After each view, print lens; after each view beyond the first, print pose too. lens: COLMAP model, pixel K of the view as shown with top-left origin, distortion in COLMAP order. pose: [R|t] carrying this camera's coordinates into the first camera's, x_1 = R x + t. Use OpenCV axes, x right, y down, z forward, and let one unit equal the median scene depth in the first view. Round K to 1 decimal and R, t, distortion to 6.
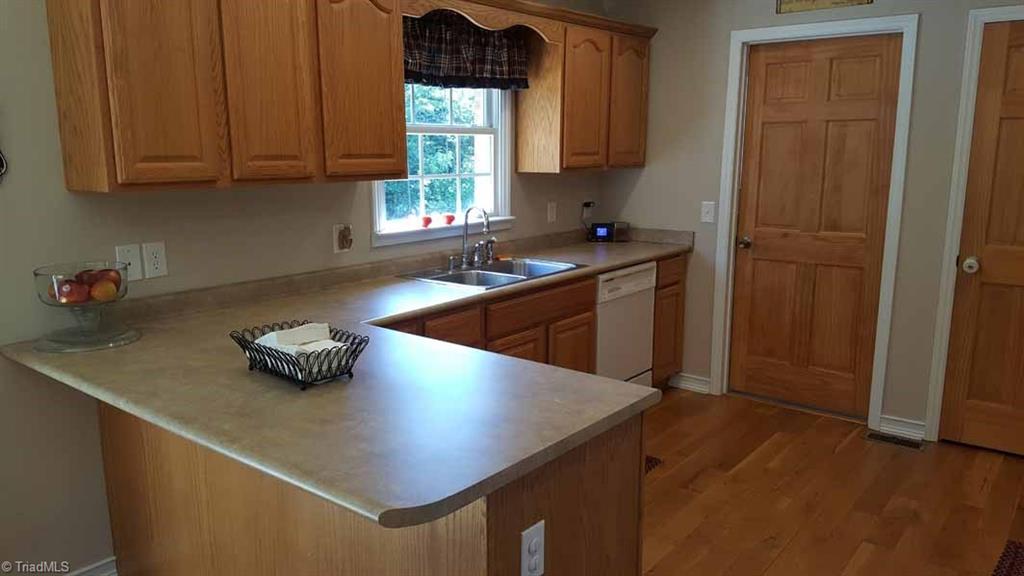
lens RADIAL K [[768.5, 0, 510.1], [0, 768.5, 304.1], [0, 0, 1]] dist [0.139874, -0.240846]
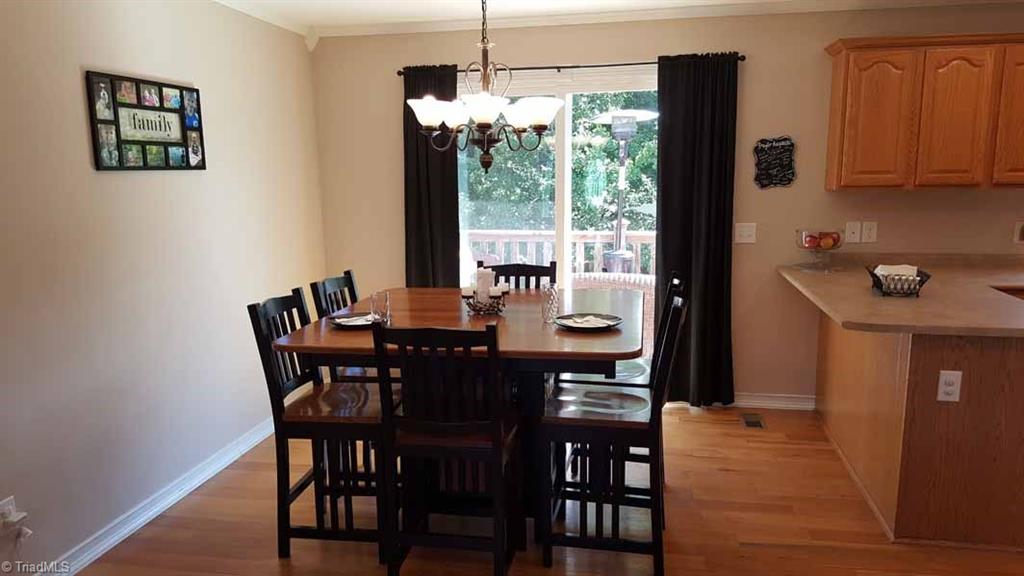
lens RADIAL K [[749.1, 0, 511.1], [0, 749.1, 306.4], [0, 0, 1]] dist [0.147237, -0.214400]
pose [[0.493463, 0.158866, -0.855135, 0.448638], [-0.161399, 0.982827, 0.089451, 0.058446], [0.854660, 0.093877, 0.510630, -0.366268]]
